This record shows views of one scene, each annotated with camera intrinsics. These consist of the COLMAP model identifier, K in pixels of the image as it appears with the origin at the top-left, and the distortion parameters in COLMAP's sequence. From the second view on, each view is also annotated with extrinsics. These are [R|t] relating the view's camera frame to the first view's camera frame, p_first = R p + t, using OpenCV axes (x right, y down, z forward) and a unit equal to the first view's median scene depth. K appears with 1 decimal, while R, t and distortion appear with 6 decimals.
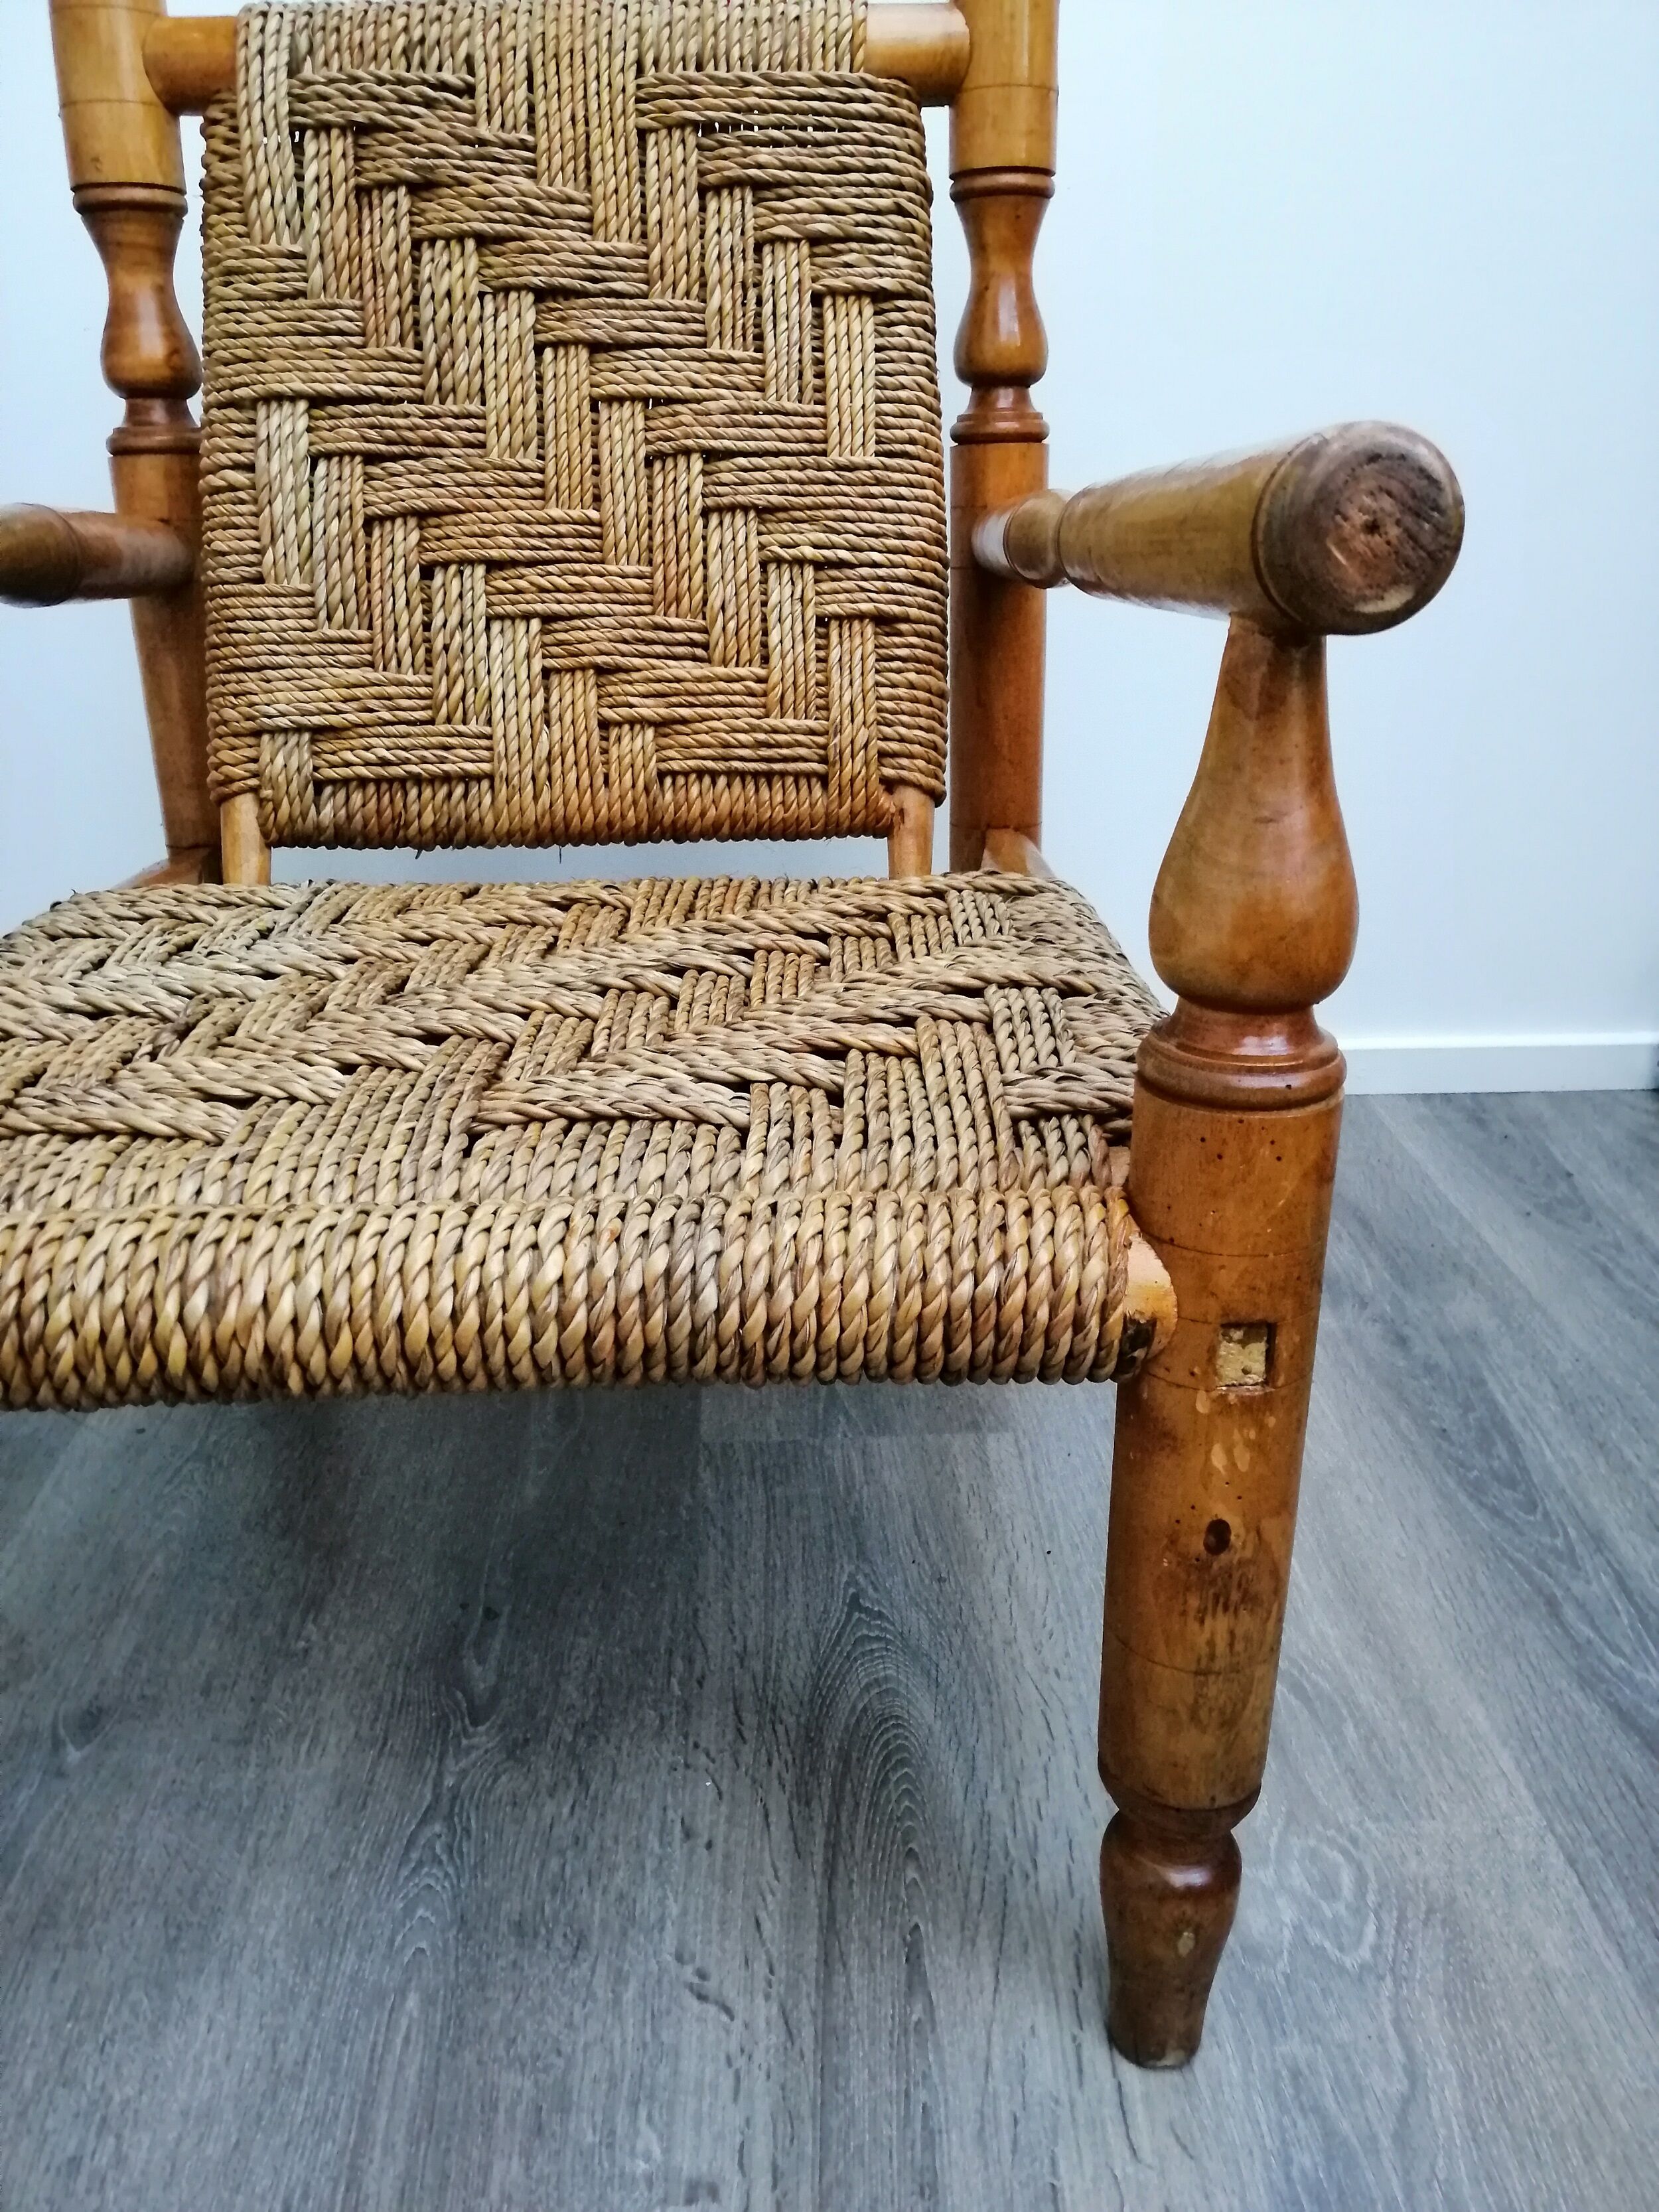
lens RADIAL K [[1780.3, 0, 818.0], [0, 1780.3, 1108.8], [0, 0, 1]] dist [0.045865, -0.067555]
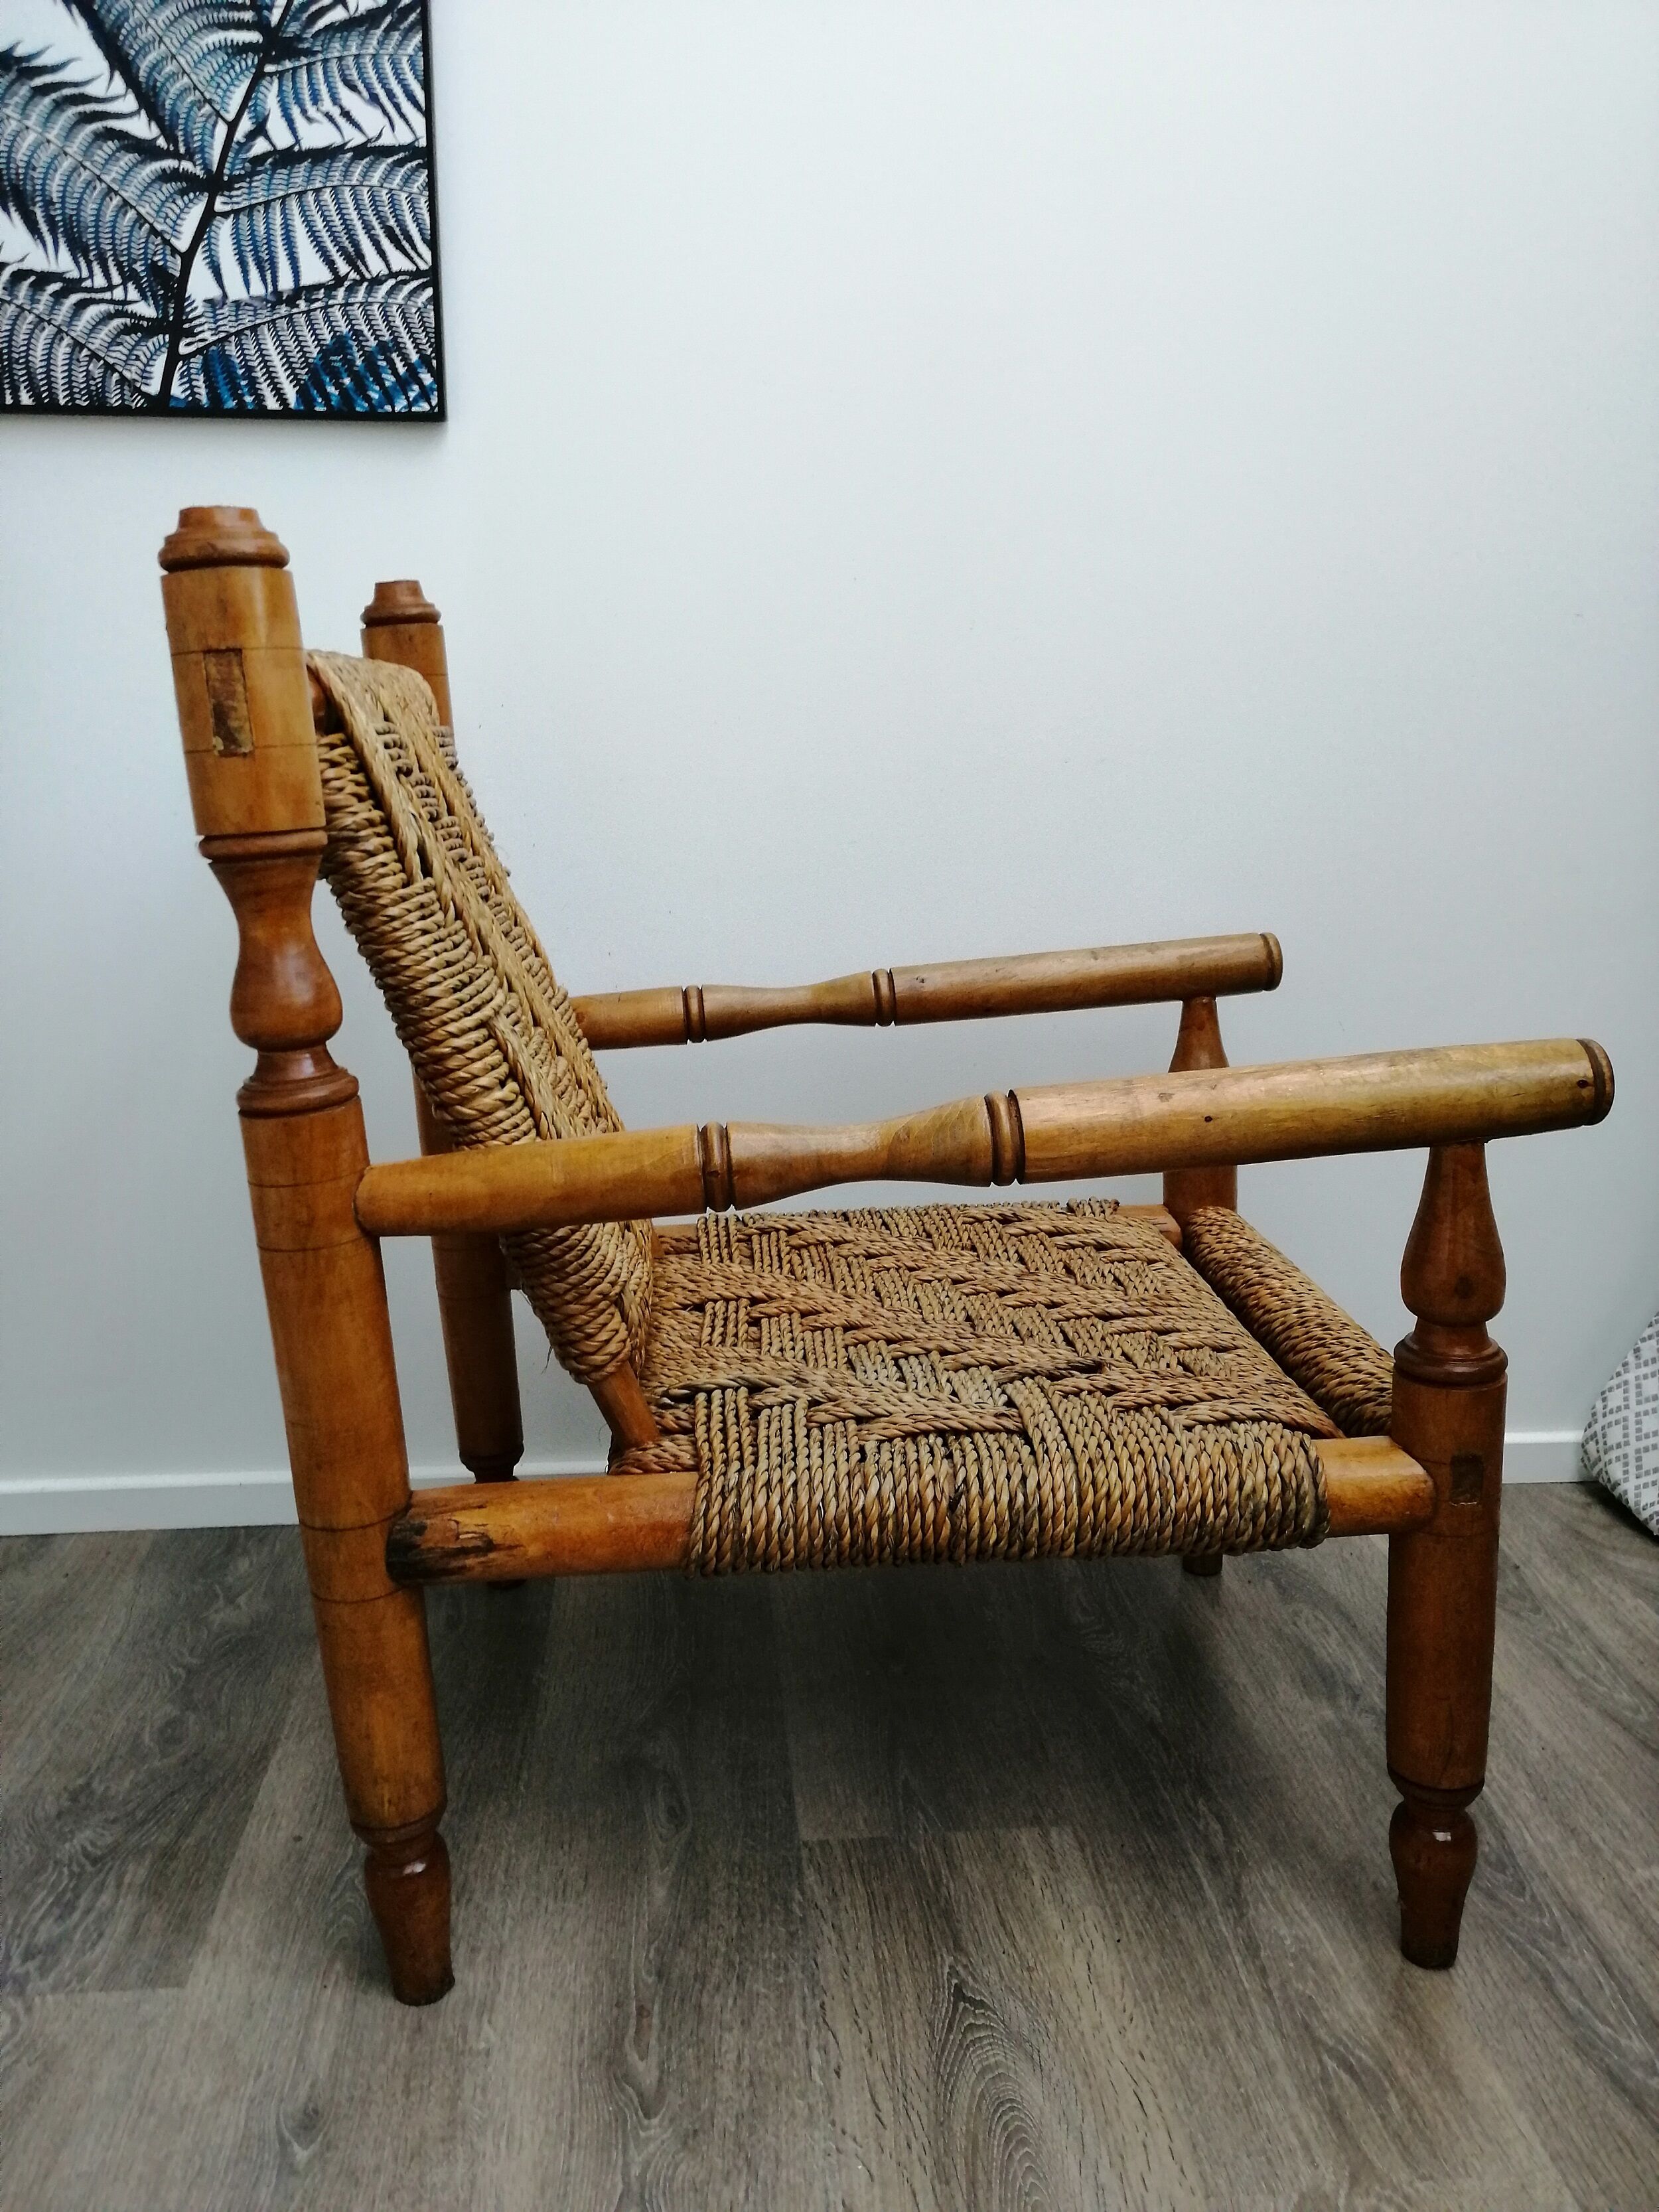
lens RADIAL K [[1780.3, 0, 820.2], [0, 1780.3, 1103.0], [0, 0, 1]] dist [0.045865, -0.067555]
pose [[0.998485, 0.002692, 0.054951, -0.126504], [0.006821, 0.985038, -0.172201, -0.086443], [-0.054592, 0.172315, 0.983528, -0.221398]]
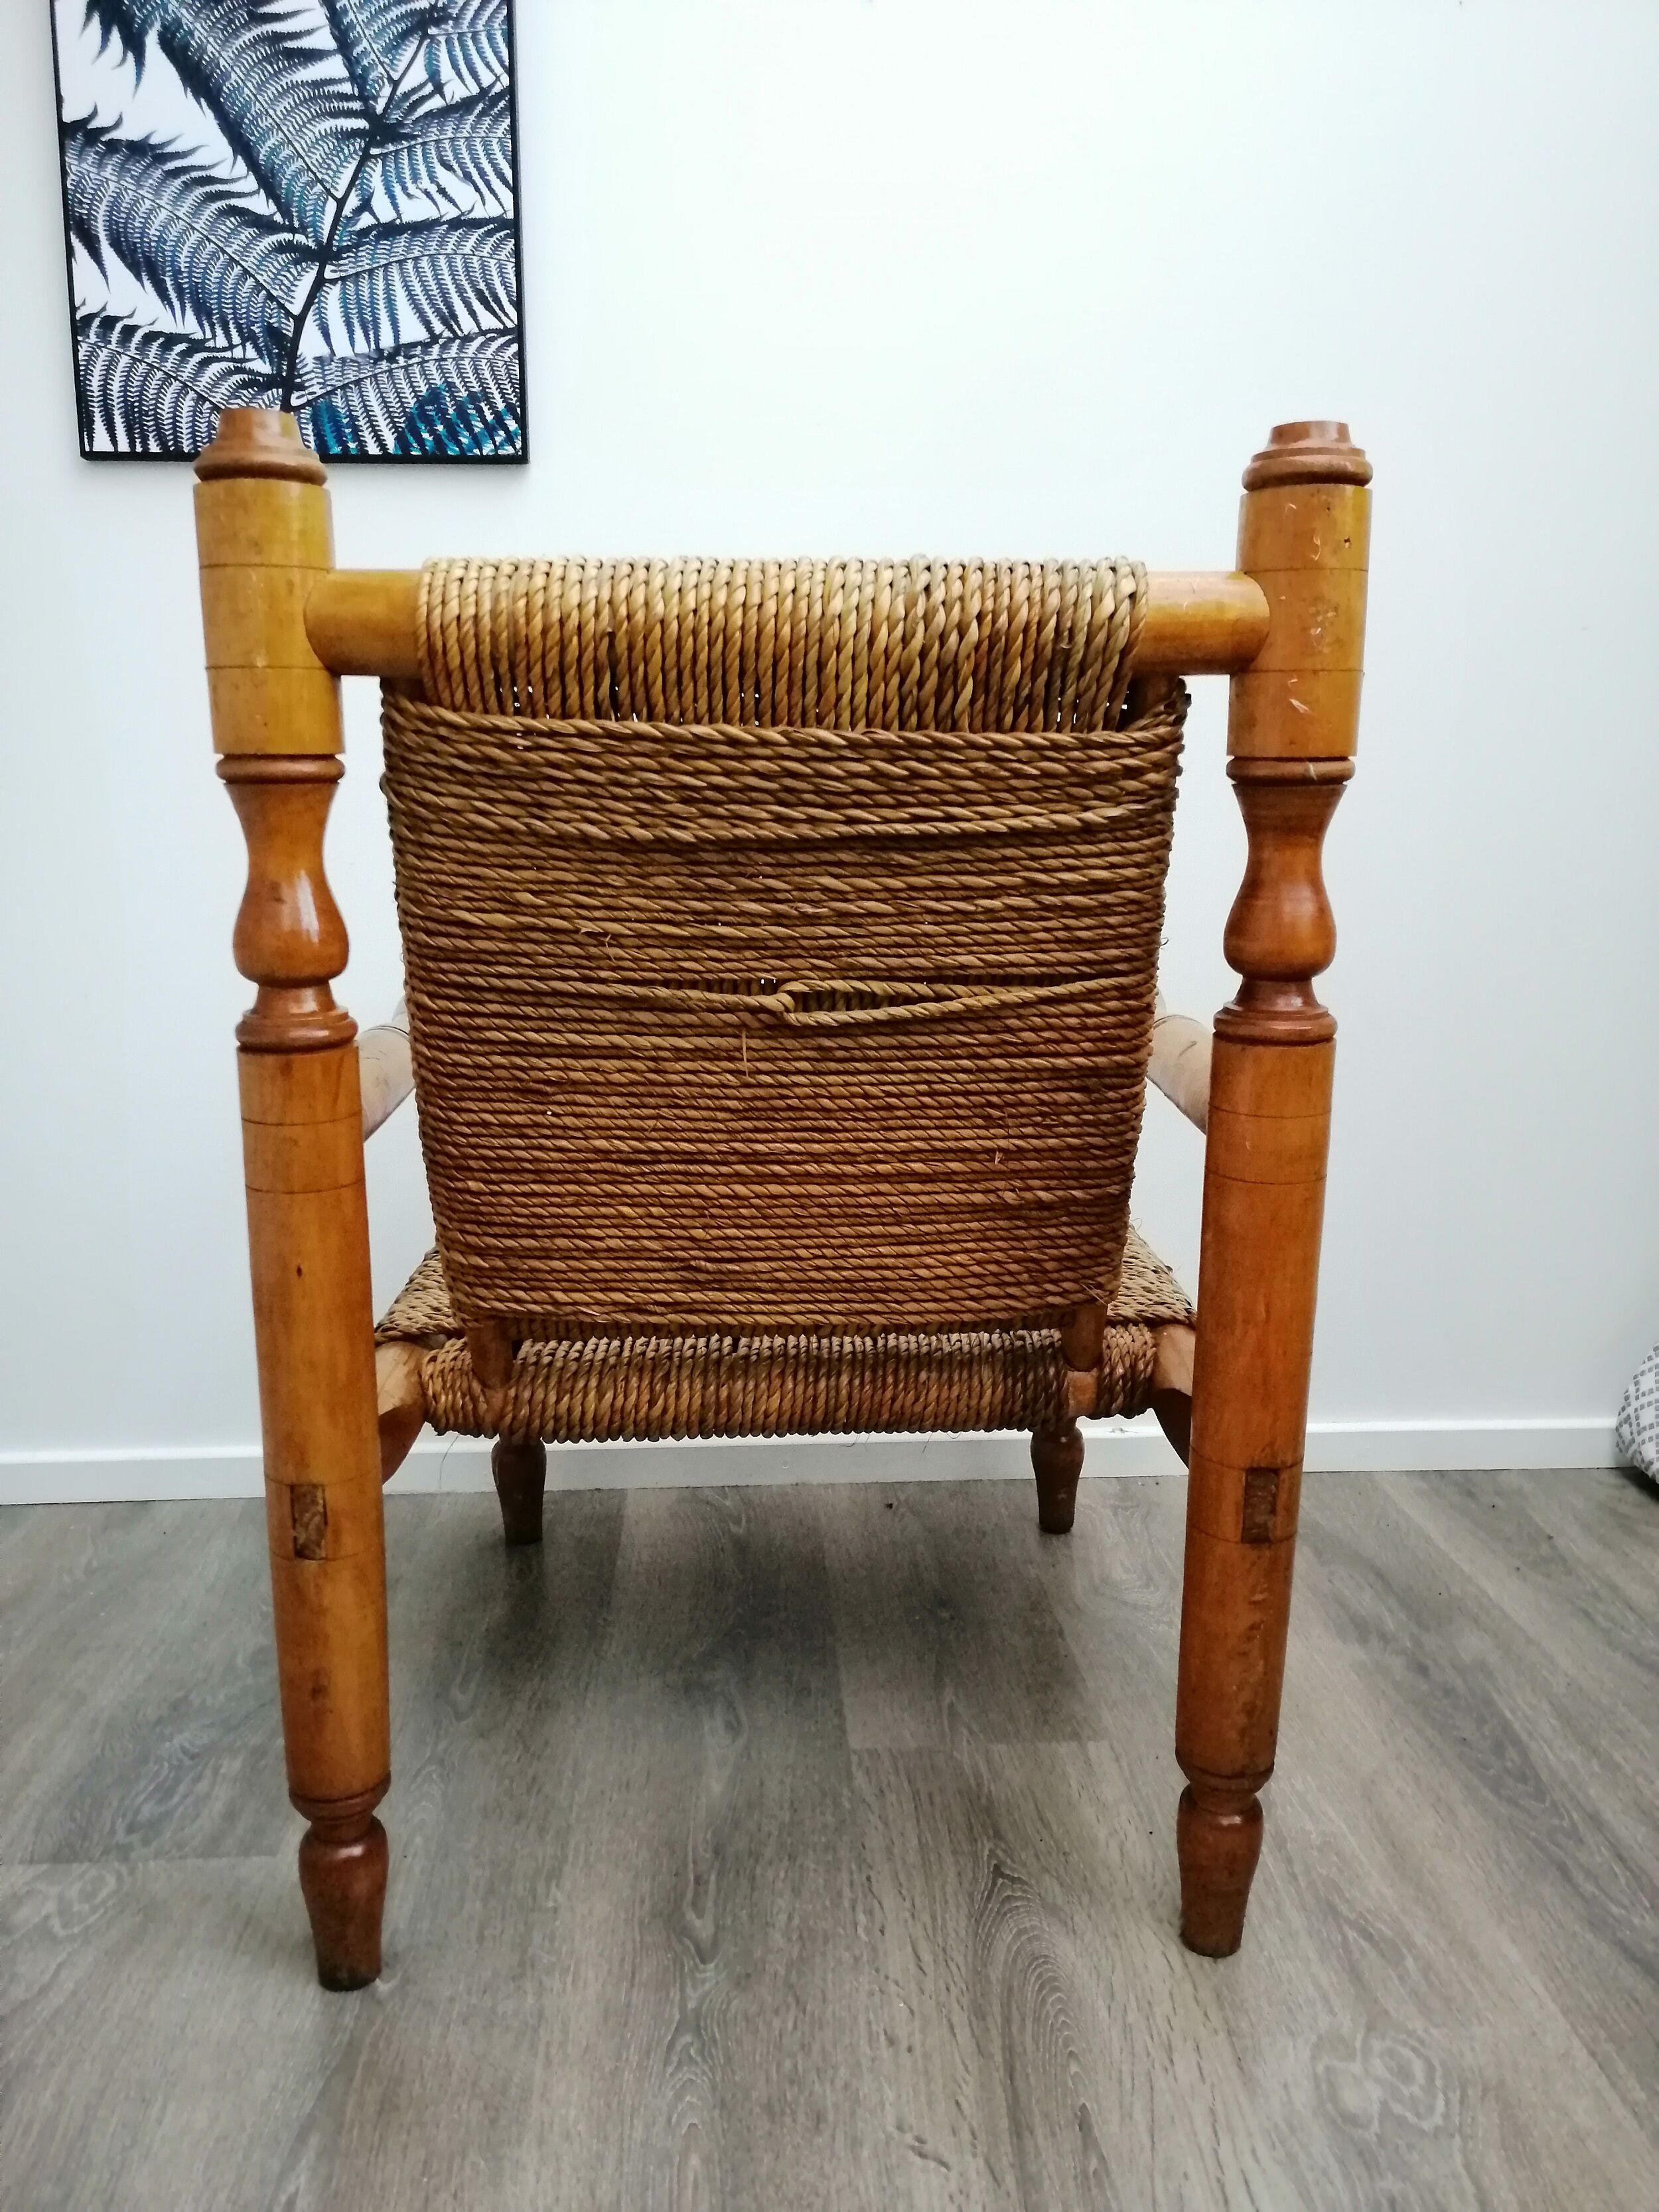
lens RADIAL K [[1780.3, 0, 813.6], [0, 1780.3, 1103.8], [0, 0, 1]] dist [0.045865, -0.067555]
pose [[0.999906, 0.003398, 0.013255, -0.116395], [-0.000229, 0.972701, -0.232064, 0.046999], [-0.013682, 0.232039, 0.972610, -0.295397]]
